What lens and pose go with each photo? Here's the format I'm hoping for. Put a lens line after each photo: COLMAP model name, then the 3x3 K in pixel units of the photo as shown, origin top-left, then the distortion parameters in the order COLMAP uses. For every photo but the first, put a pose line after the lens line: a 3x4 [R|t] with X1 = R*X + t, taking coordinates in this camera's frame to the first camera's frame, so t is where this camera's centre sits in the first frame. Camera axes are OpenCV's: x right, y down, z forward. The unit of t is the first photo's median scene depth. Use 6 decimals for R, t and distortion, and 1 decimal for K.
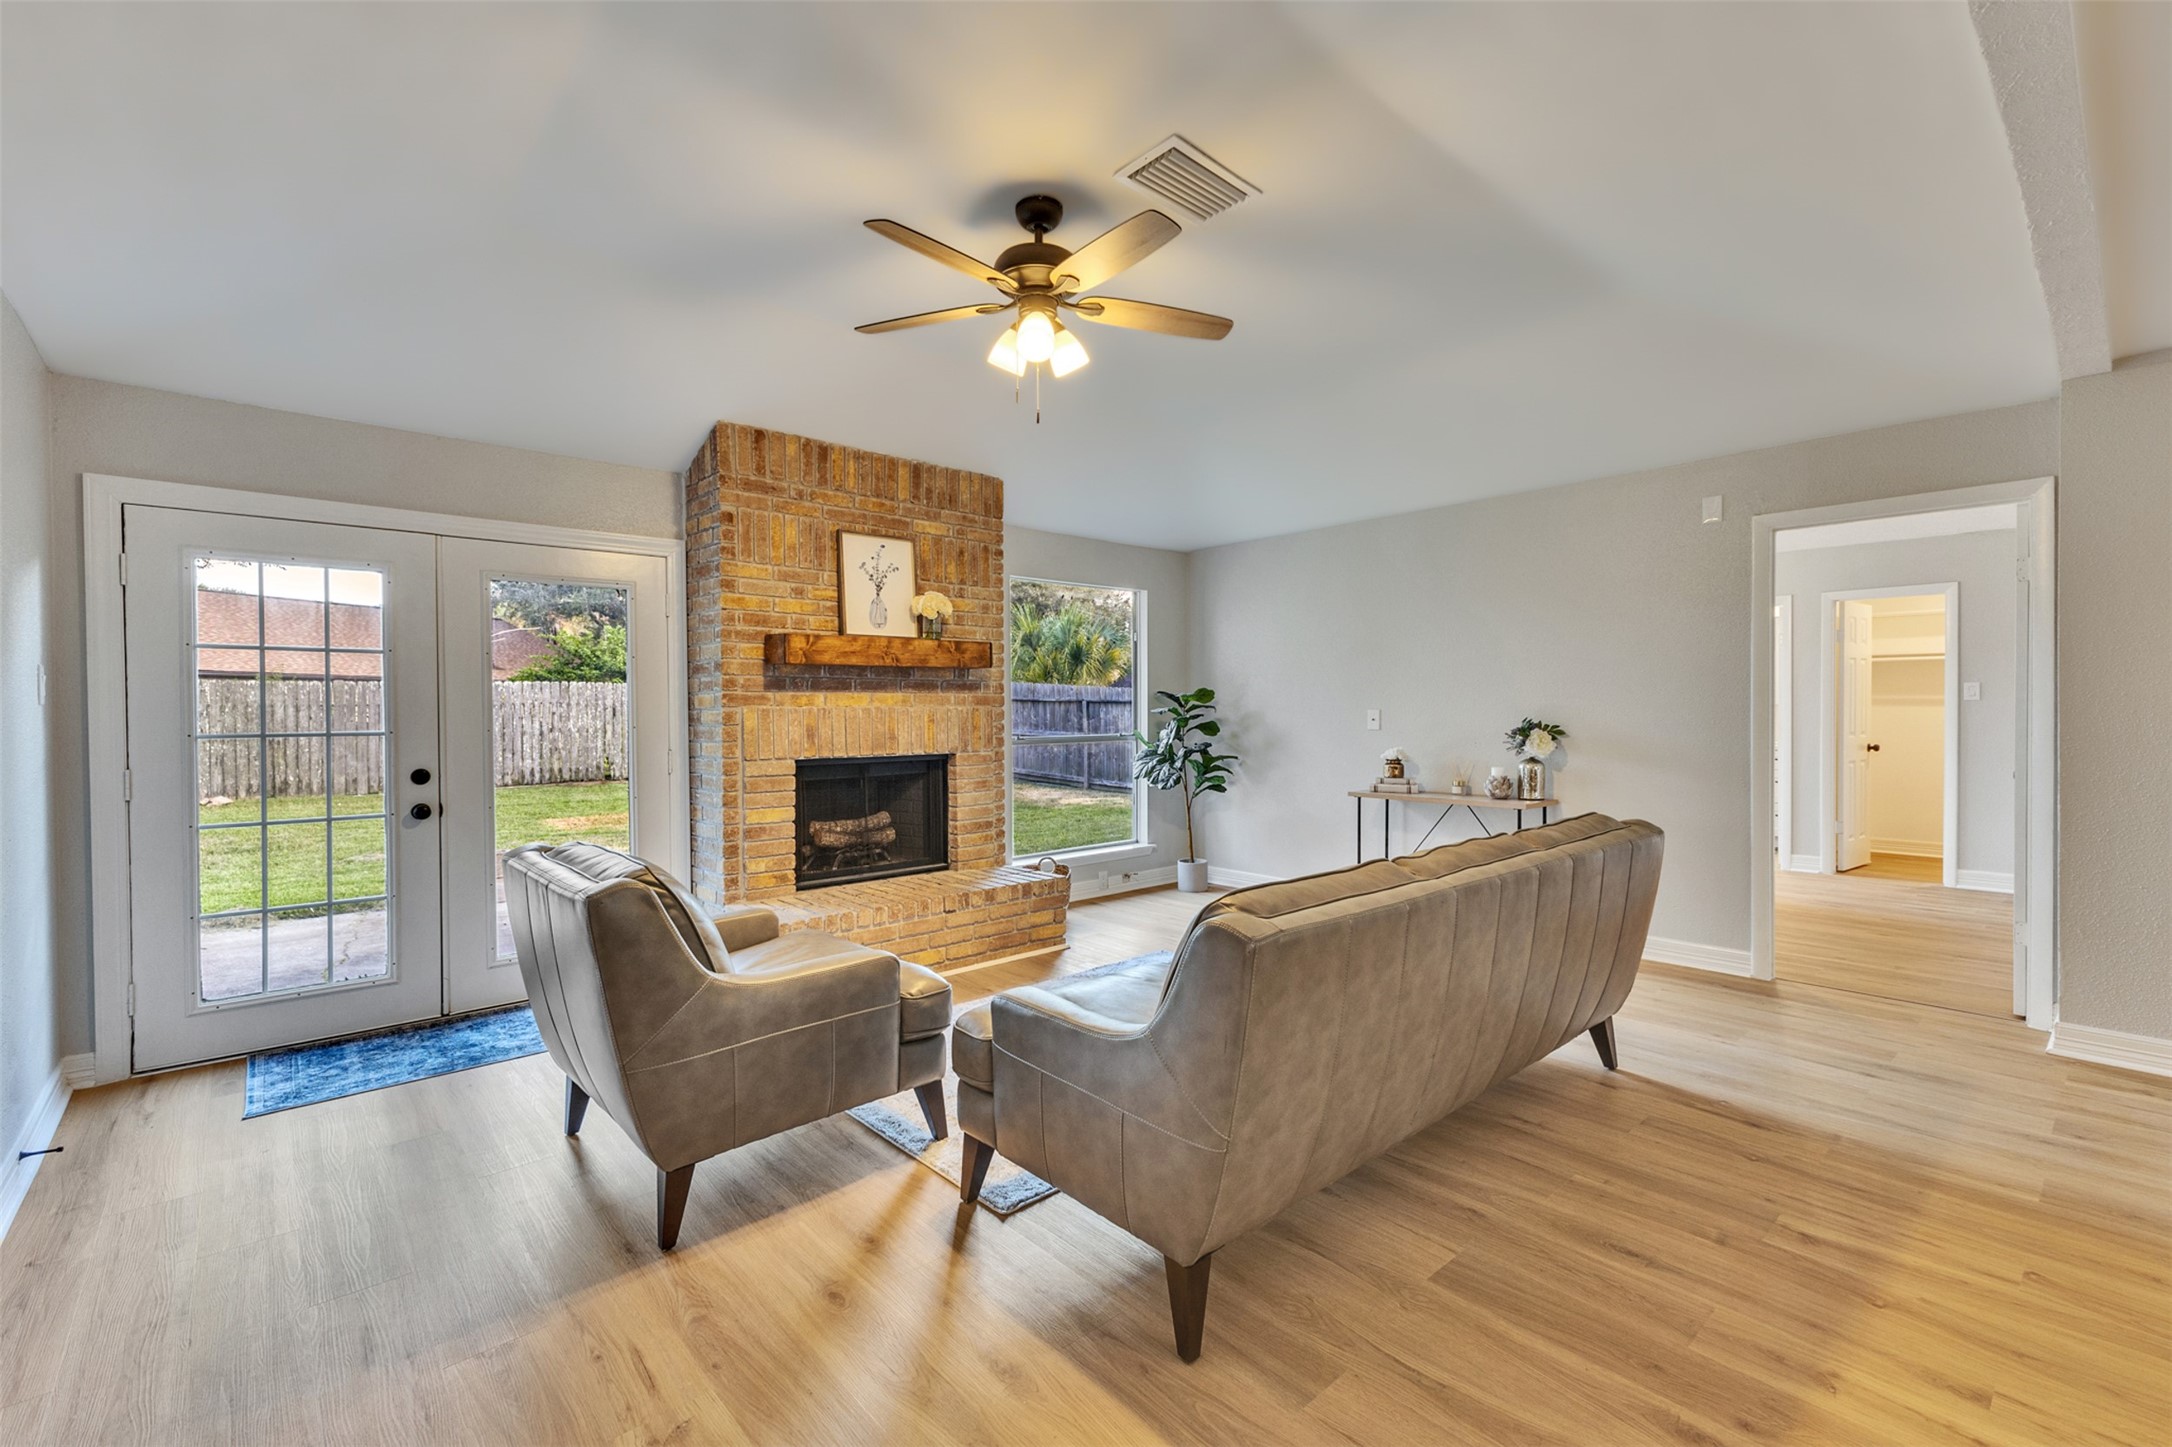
lens RADIAL K [[938.7, 0, 1082.4], [0, 938.7, 719.7], [0, 0, 1]] dist [0.016968, -0.006772]
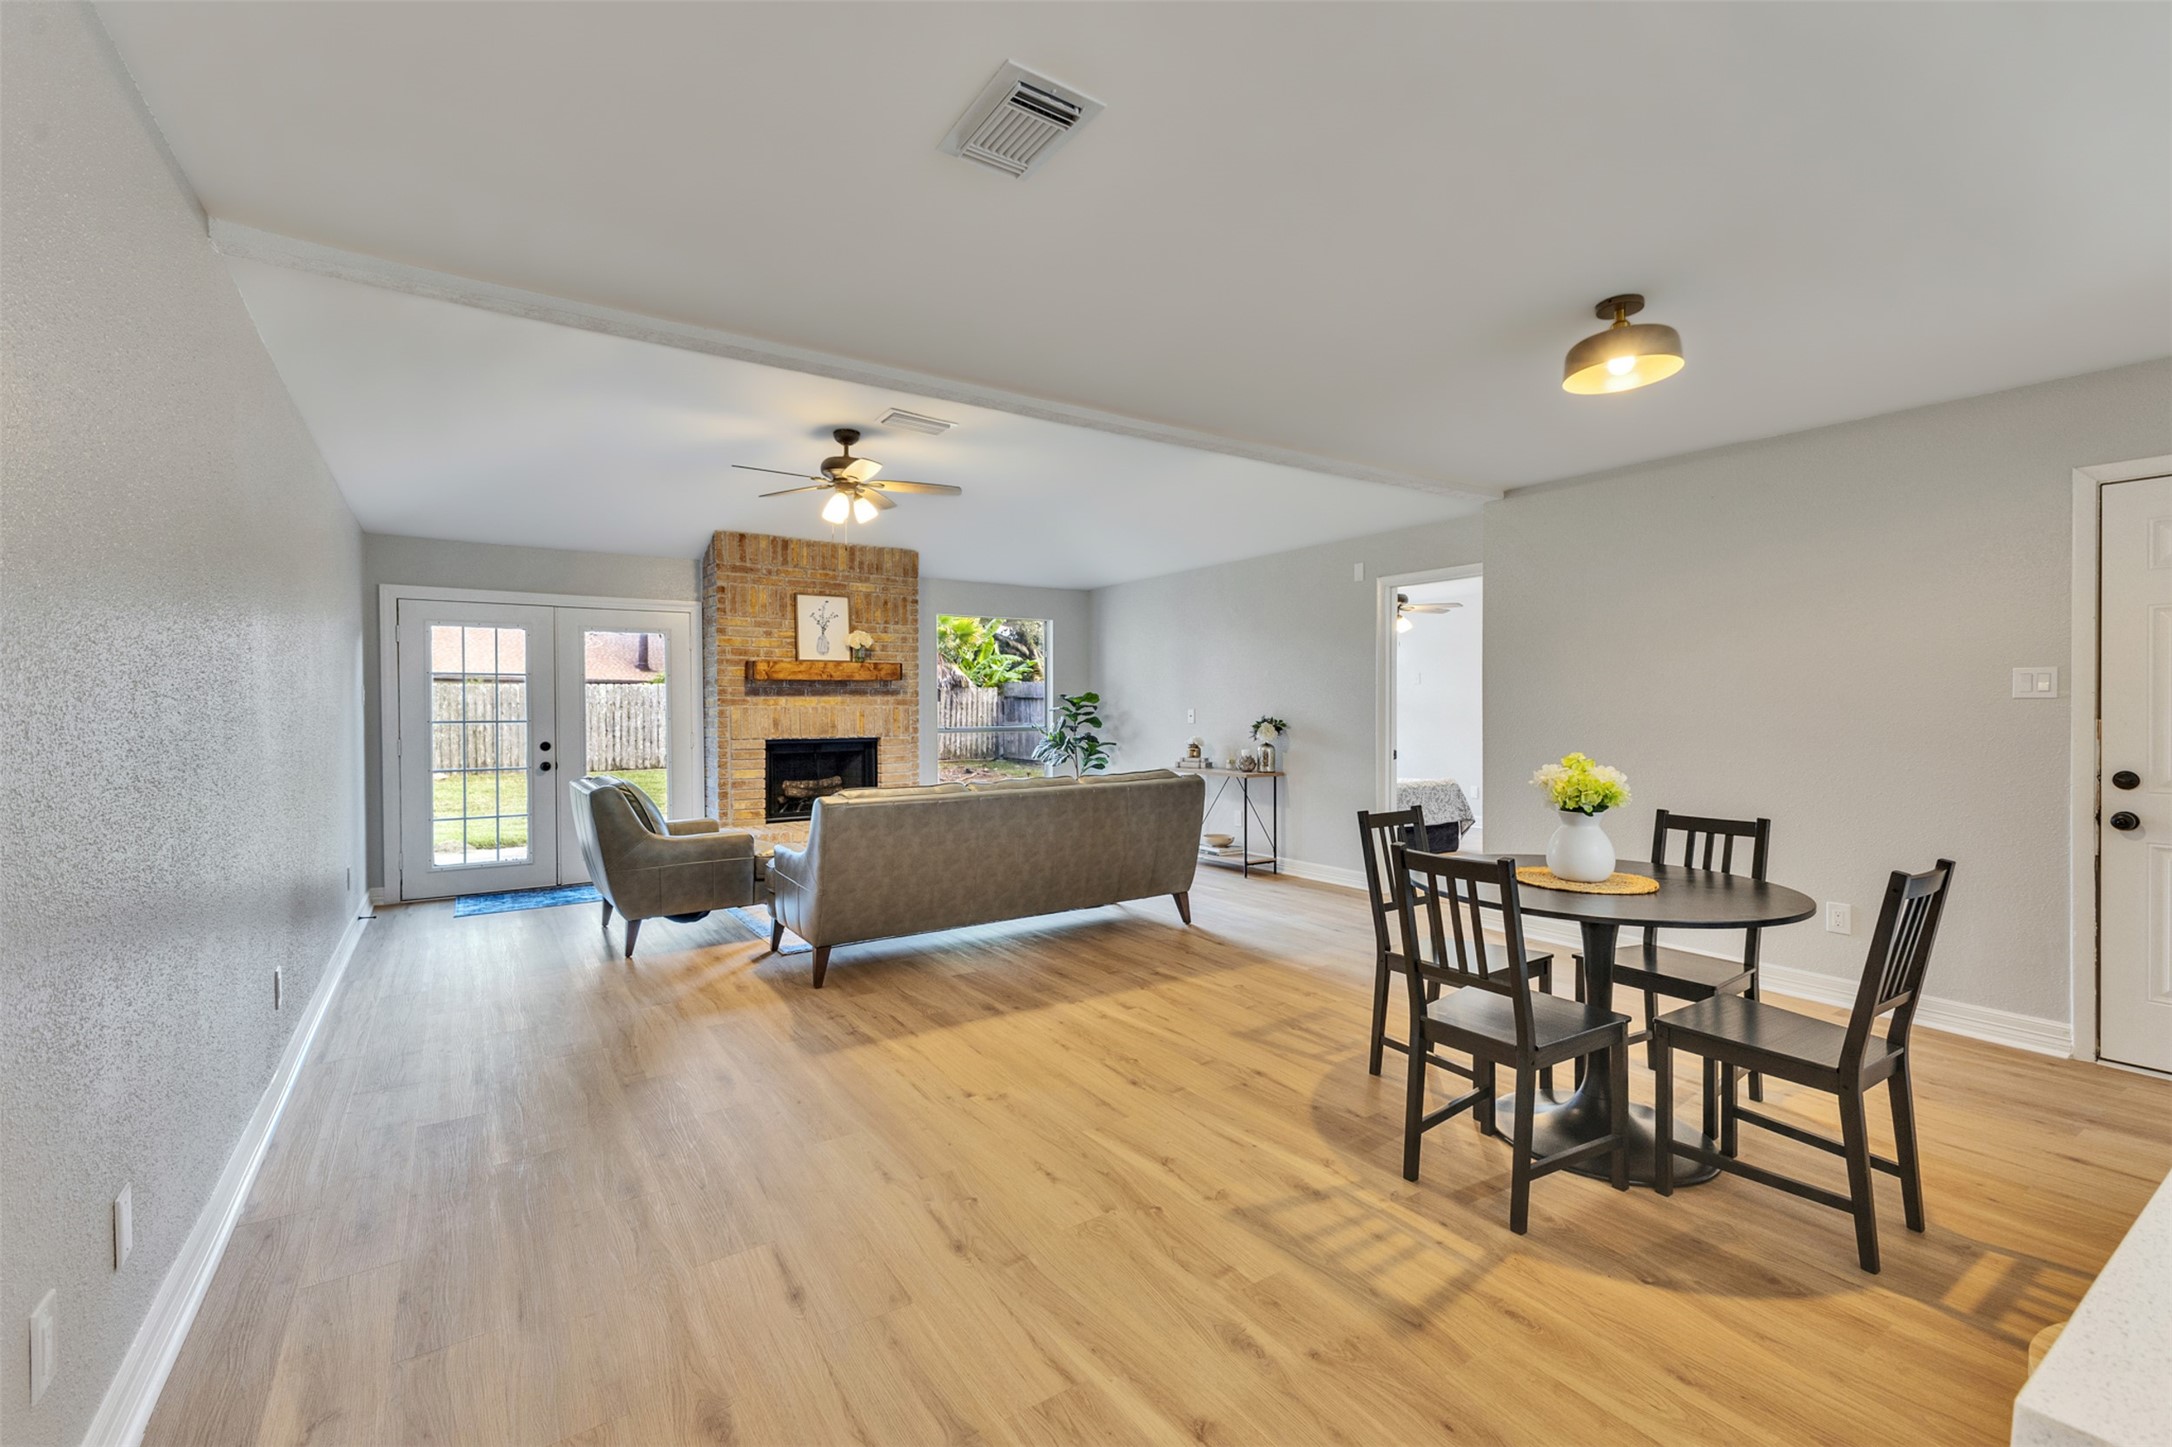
lens RADIAL K [[944.6, 0, 1086.5], [0, 944.6, 719.2], [0, 0, 1]] dist [0.005036, 0.000153]
pose [[0.990580, 0.003956, -0.136878, 0.427863], [-0.003673, 0.999991, 0.002316, 0.002363], [0.136886, -0.001792, 0.990585, -0.480121]]
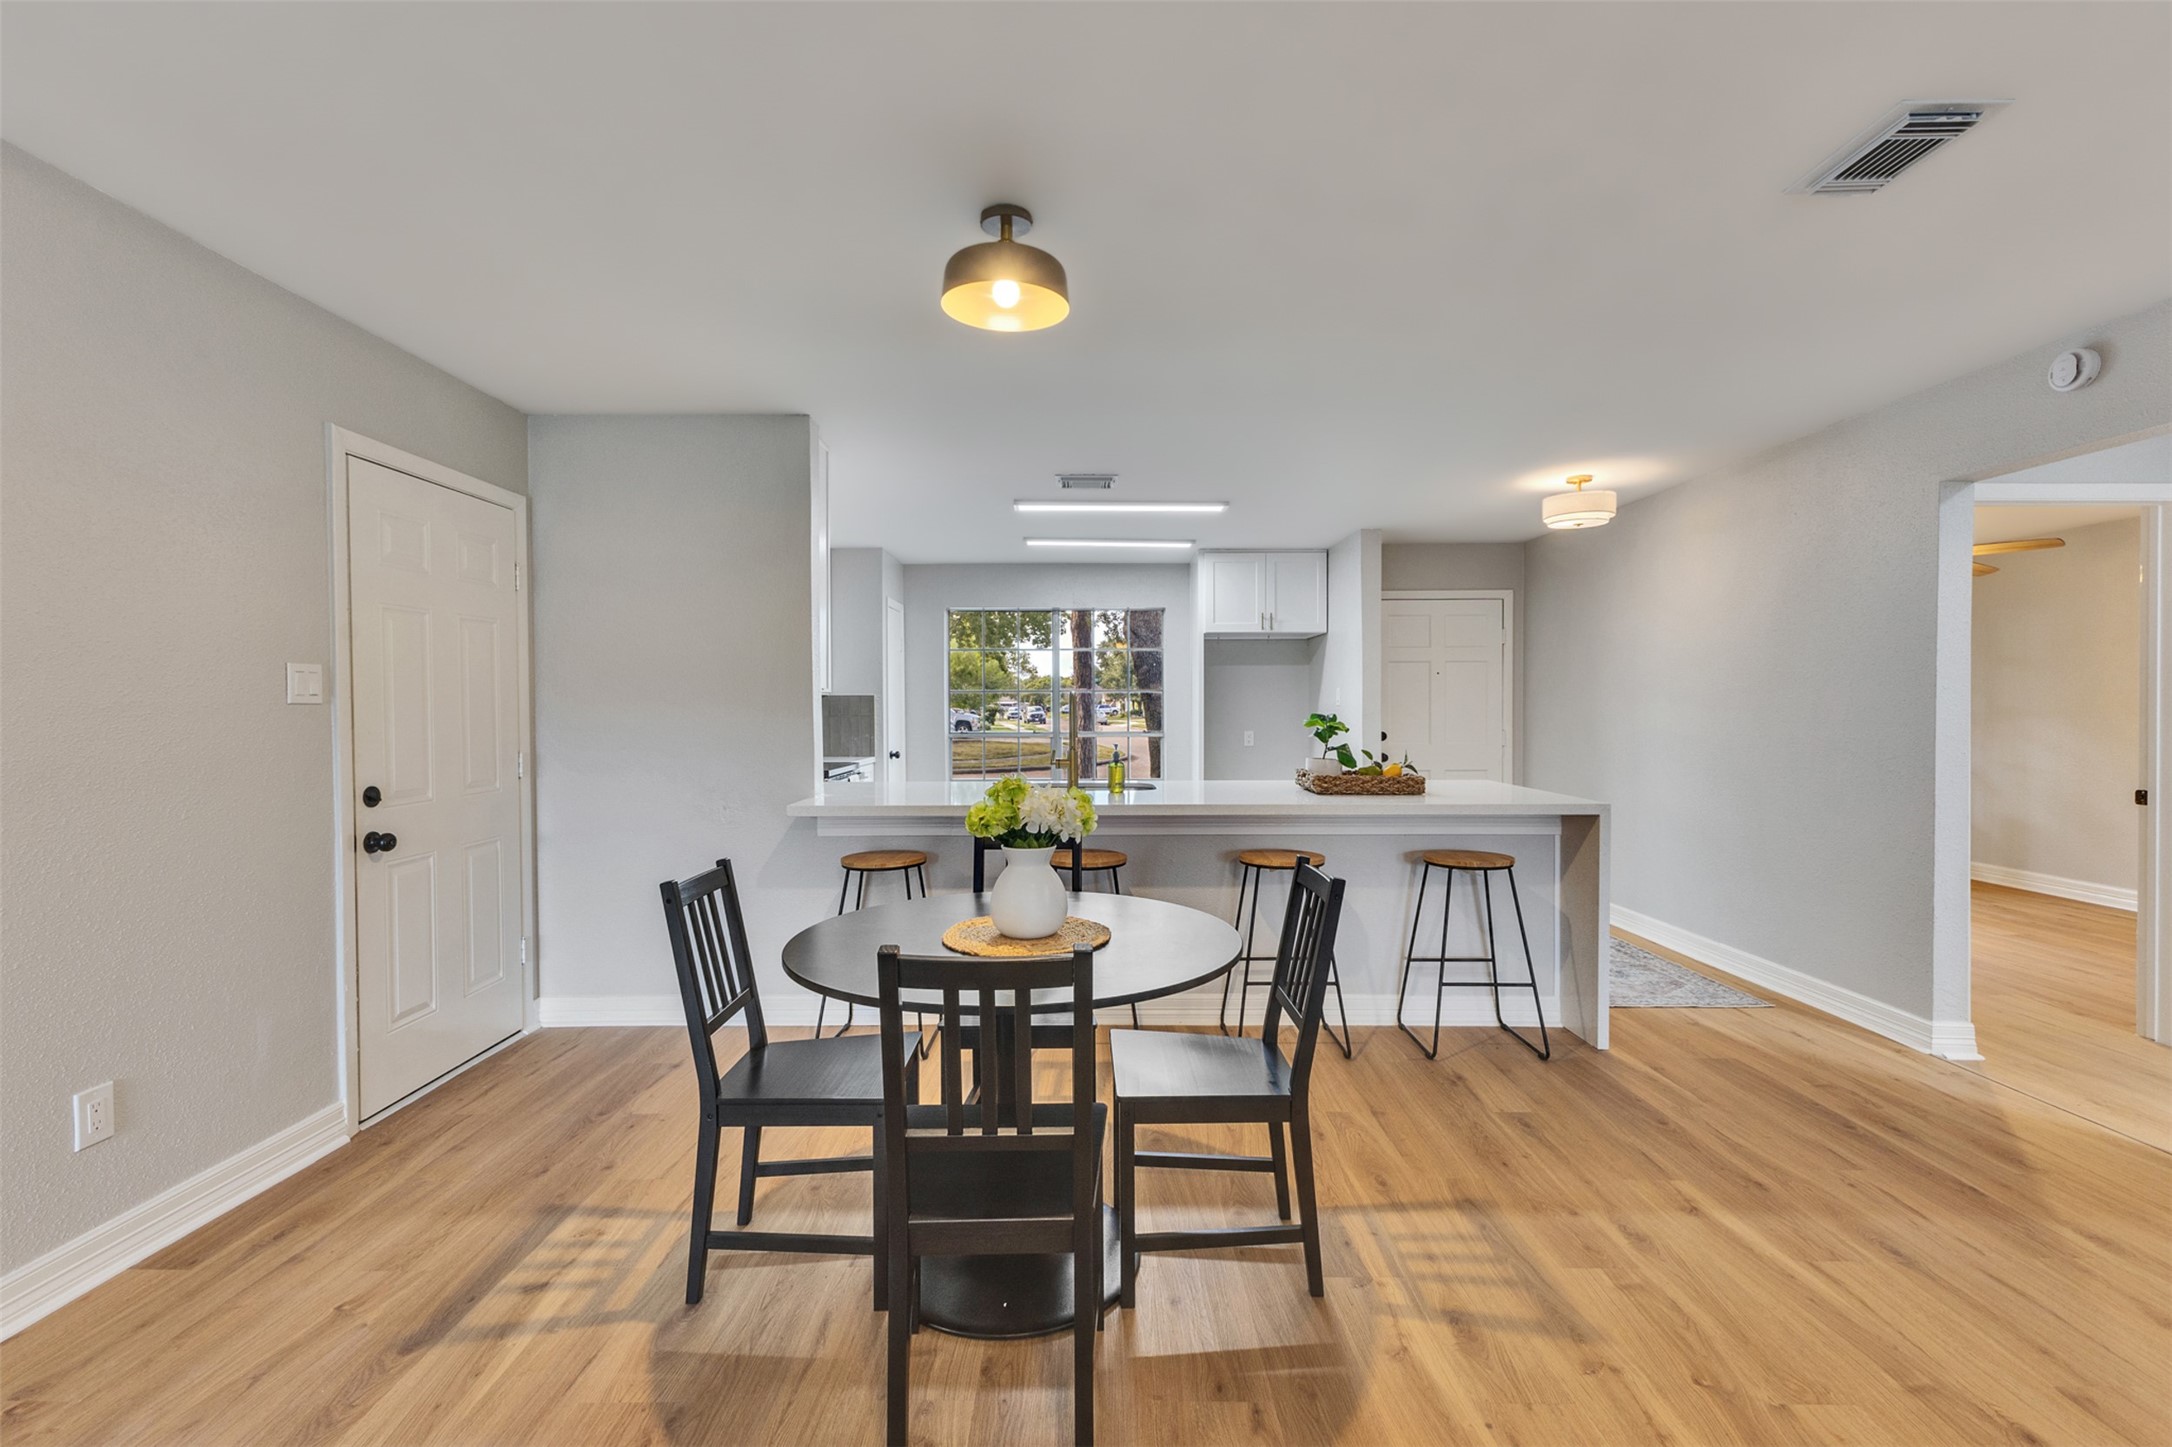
lens RADIAL K [[938.7, 0, 1082.4], [0, 938.7, 719.7], [0, 0, 1]] dist [0.016968, -0.006772]
pose [[-0.746148, -0.000413, 0.665780, 0.327510], [0.015226, 0.999728, 0.017684, -0.008380], [-0.665606, 0.023332, -0.745939, 0.482144]]
